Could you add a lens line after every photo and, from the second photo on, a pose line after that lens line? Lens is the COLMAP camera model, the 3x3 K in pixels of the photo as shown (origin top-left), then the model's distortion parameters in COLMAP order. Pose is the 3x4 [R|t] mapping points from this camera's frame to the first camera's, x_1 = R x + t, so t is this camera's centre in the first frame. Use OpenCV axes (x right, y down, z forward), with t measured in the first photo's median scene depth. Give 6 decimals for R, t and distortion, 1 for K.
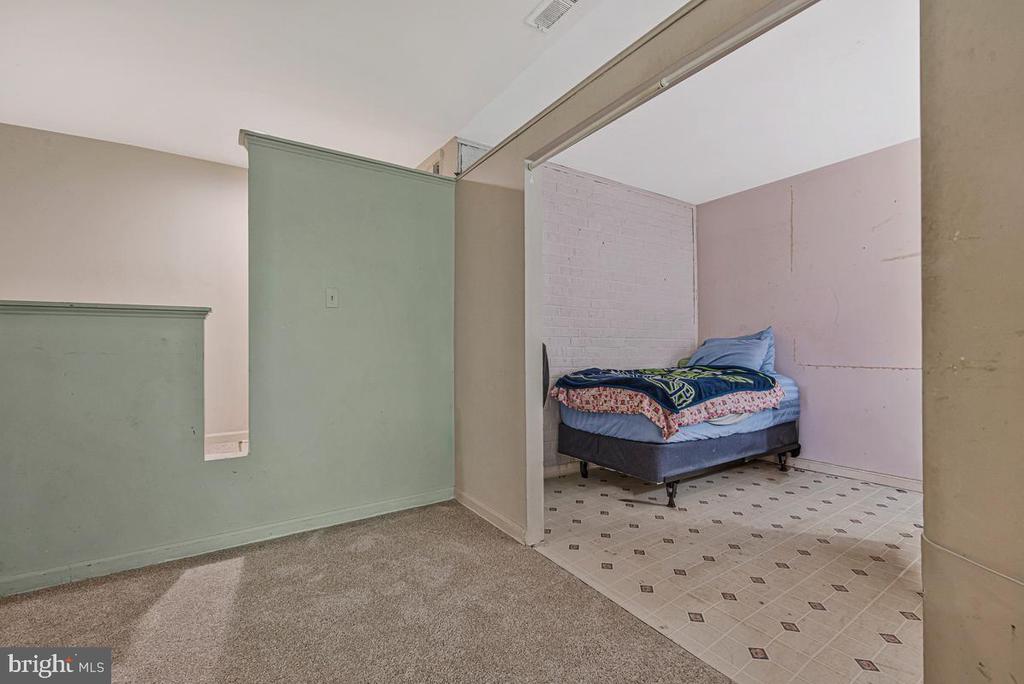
lens RADIAL K [[426.9, 0, 508.2], [0, 426.9, 339.4], [0, 0, 1]] dist [-0.014272, -0.000298]
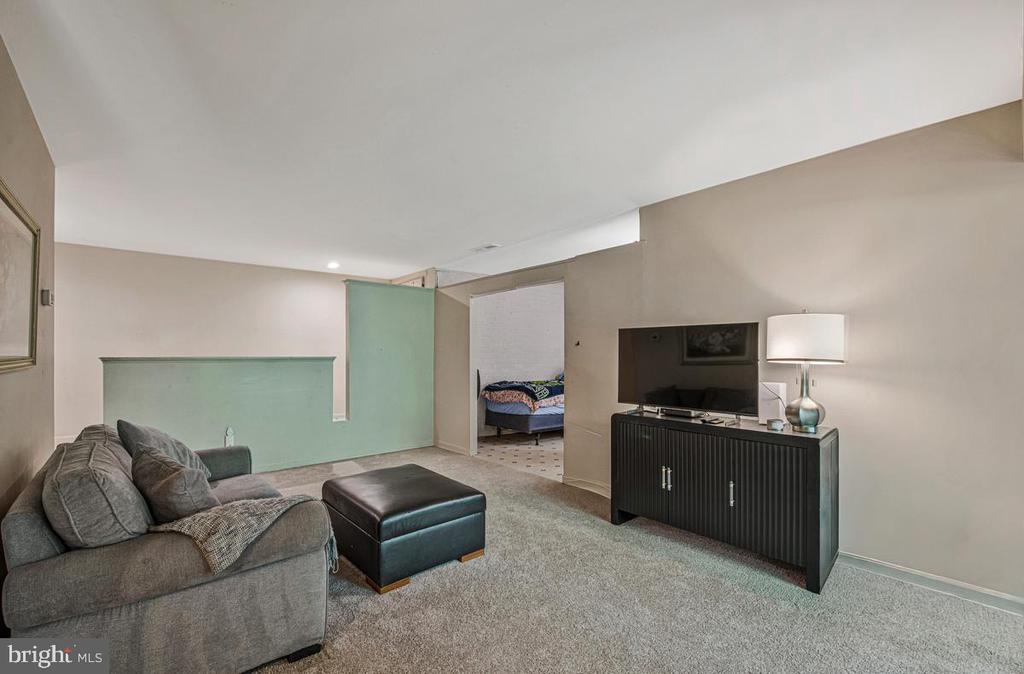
lens RADIAL K [[445.0, 0, 486.4], [0, 445.0, 349.9], [0, 0, 1]] dist [-0.000371, -0.000097]
pose [[0.995763, -0.000328, 0.091955, -0.074238], [0.000336, 1.000000, -0.000074, -0.085153], [-0.091955, 0.000105, 0.995763, -1.173221]]
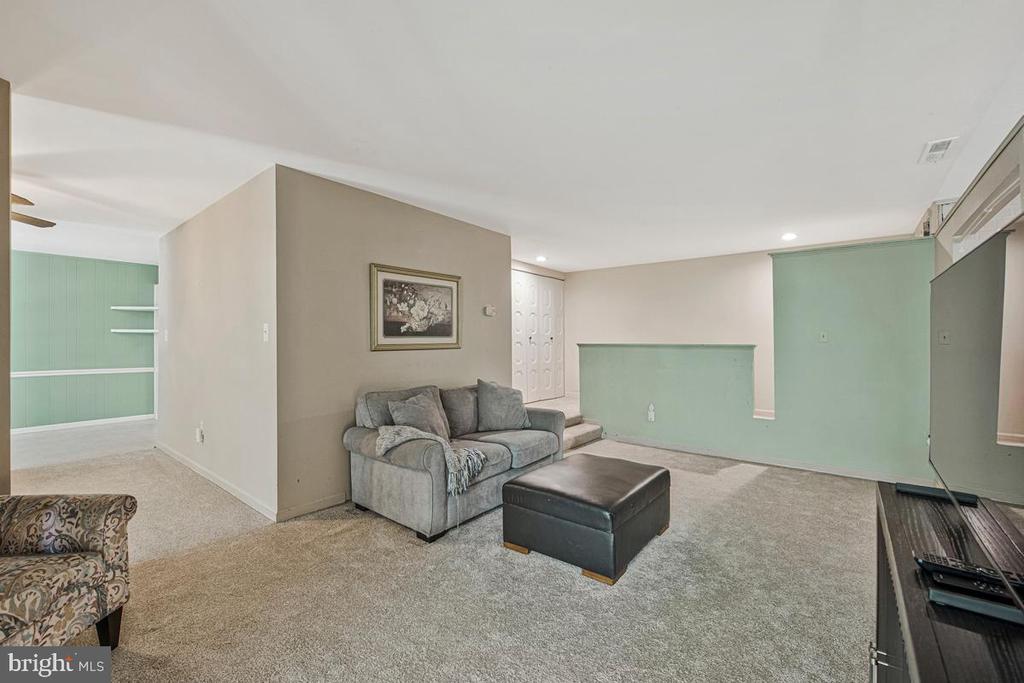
lens RADIAL K [[424.7, 0, 512.0], [0, 424.7, 341.5], [0, 0, 1]] dist [-0.000987, -0.000167]
pose [[0.305374, 0.001290, -0.952232, 0.701557], [0.008061, 0.999960, 0.003939, -0.082577], [0.952198, -0.008879, 0.305352, -0.589867]]
